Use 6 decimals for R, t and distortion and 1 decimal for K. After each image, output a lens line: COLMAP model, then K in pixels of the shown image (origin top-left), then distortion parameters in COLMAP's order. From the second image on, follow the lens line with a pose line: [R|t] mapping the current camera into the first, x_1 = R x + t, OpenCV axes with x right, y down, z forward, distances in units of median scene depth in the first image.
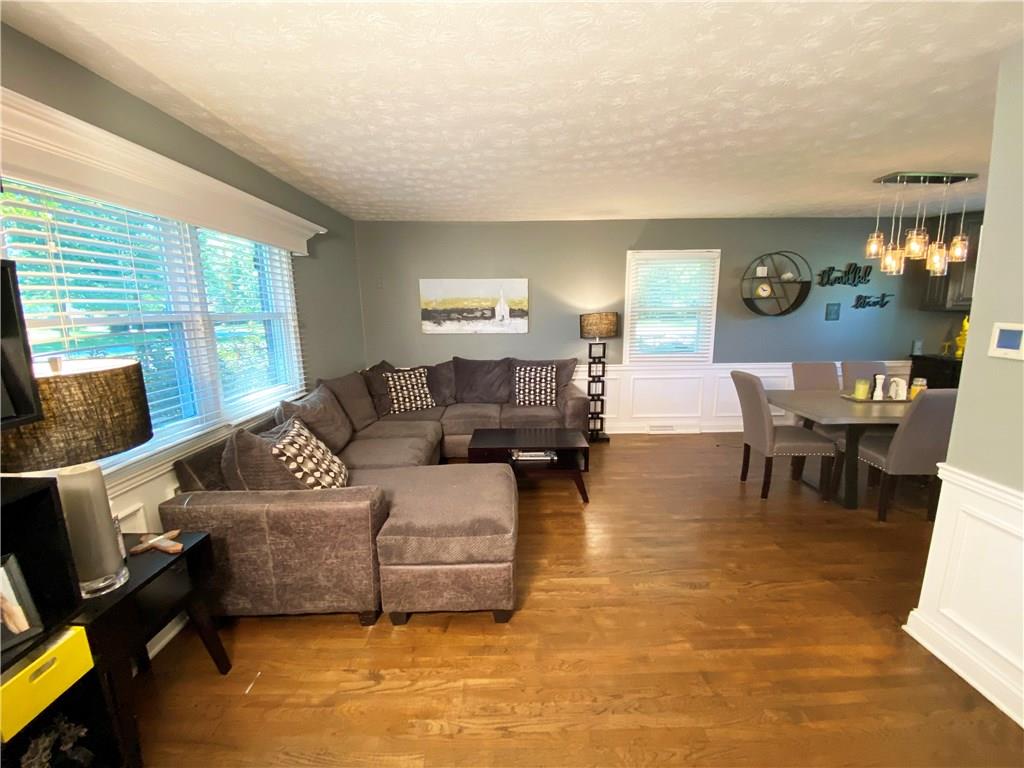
lens RADIAL K [[412.0, 0, 512.6], [0, 412.0, 389.5], [0, 0, 1]] dist [0.043592, -0.035888]
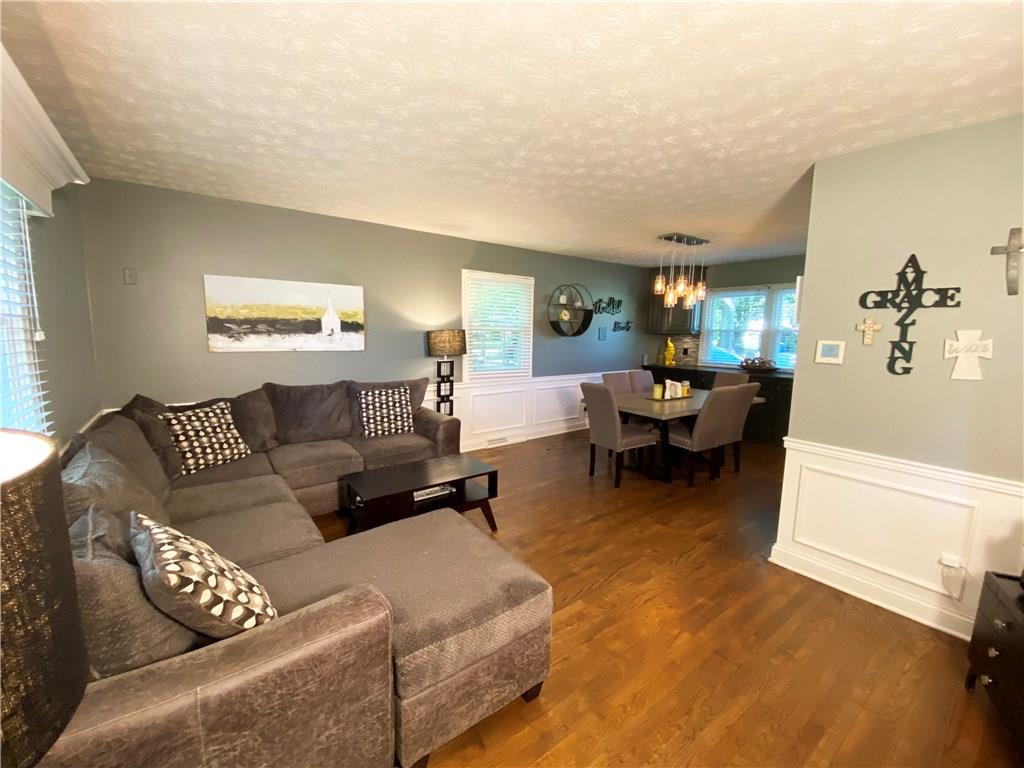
lens RADIAL K [[412.0, 0, 512.6], [0, 412.0, 389.5], [0, 0, 1]] dist [0.043592, -0.035888]
pose [[0.808620, -0.060507, 0.585212, -0.232058], [0.086430, 0.996122, -0.016433, -0.018358], [-0.581949, 0.063868, 0.810714, 0.144903]]
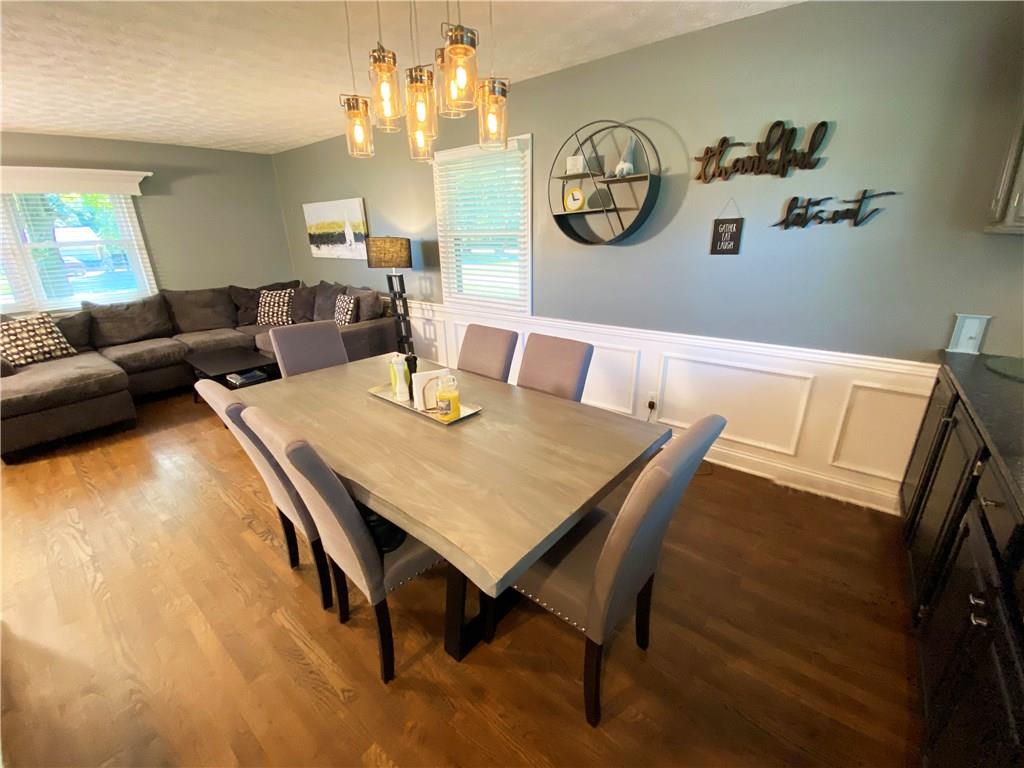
lens RADIAL K [[418.7, 0, 508.6], [0, 418.7, 386.9], [0, 0, 1]] dist [0.024436, -0.027490]
pose [[0.764798, 0.215711, -0.607085, 0.971620], [-0.115344, 0.972904, 0.200385, -0.088611], [0.633861, -0.083231, 0.768956, 0.469661]]
